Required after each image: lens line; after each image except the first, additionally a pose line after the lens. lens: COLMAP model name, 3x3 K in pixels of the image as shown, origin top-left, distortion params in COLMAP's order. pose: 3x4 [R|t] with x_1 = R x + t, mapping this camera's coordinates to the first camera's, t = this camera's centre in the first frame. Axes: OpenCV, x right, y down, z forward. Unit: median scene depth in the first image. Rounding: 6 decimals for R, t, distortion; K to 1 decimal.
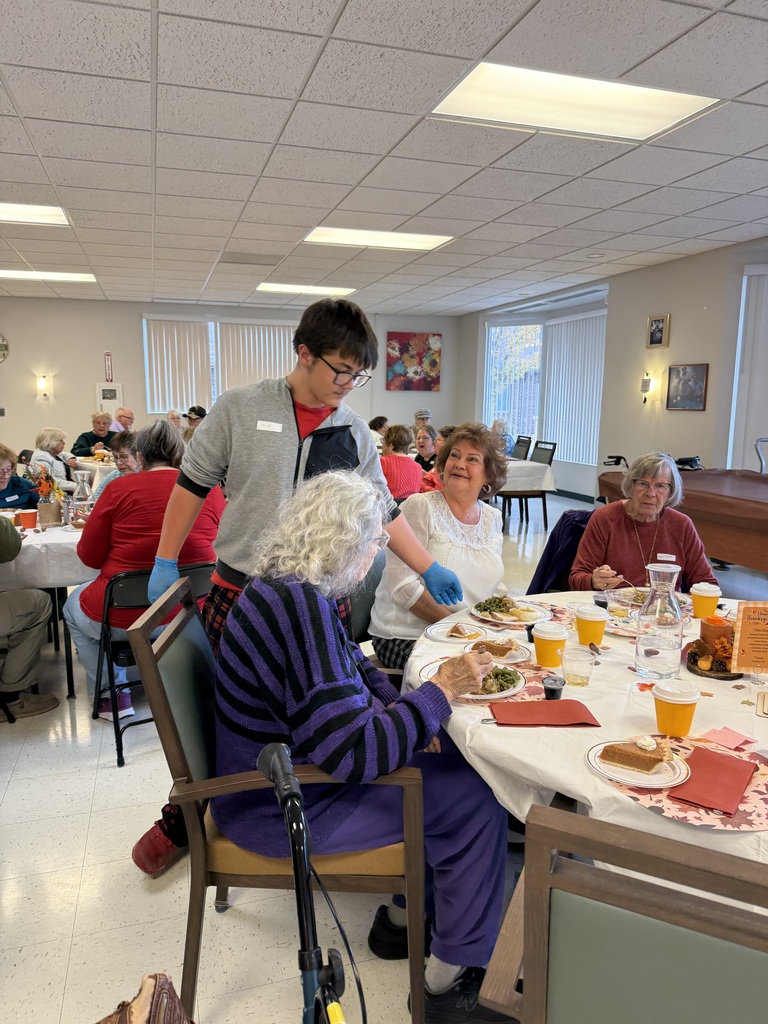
lens RADIAL K [[730.3, 0, 387.9], [0, 730.3, 503.4], [0, 0, 1]] dist [-0.023974, 0.004878]
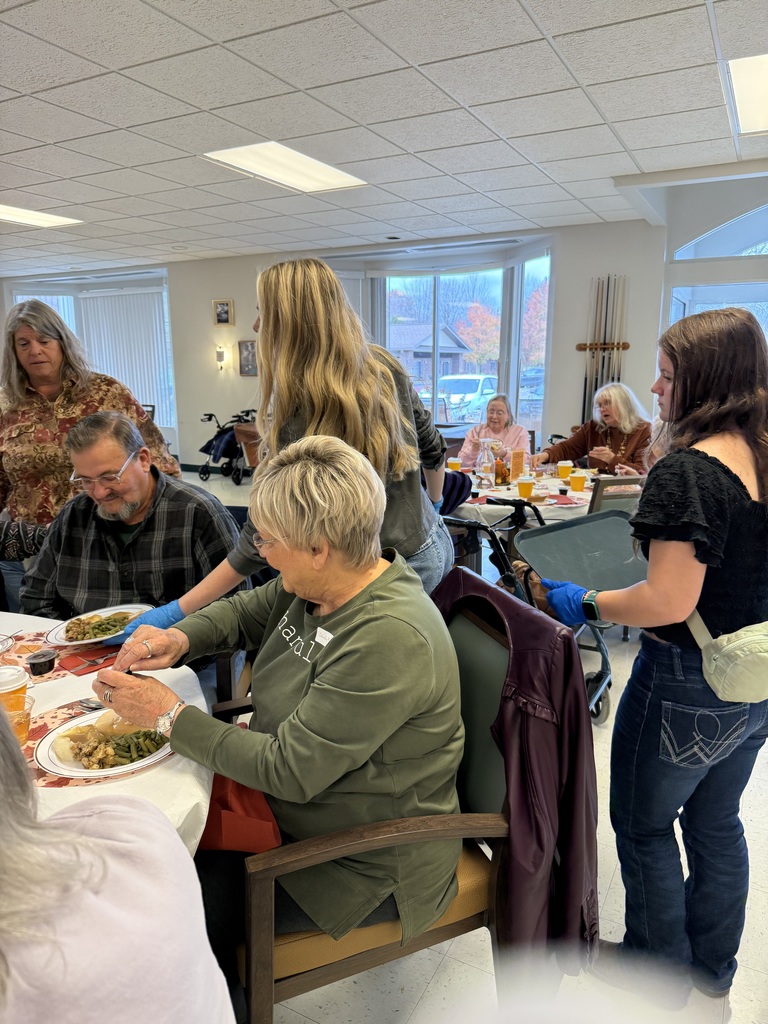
lens RADIAL K [[730.3, 0, 381.0], [0, 730.3, 517.8], [0, 0, 1]] dist [-0.023974, 0.004878]
pose [[0.723277, -0.135754, 0.677083, -0.331864], [0.093553, 0.990710, 0.098701, 0.015048], [-0.684192, -0.008045, 0.729258, -0.103960]]
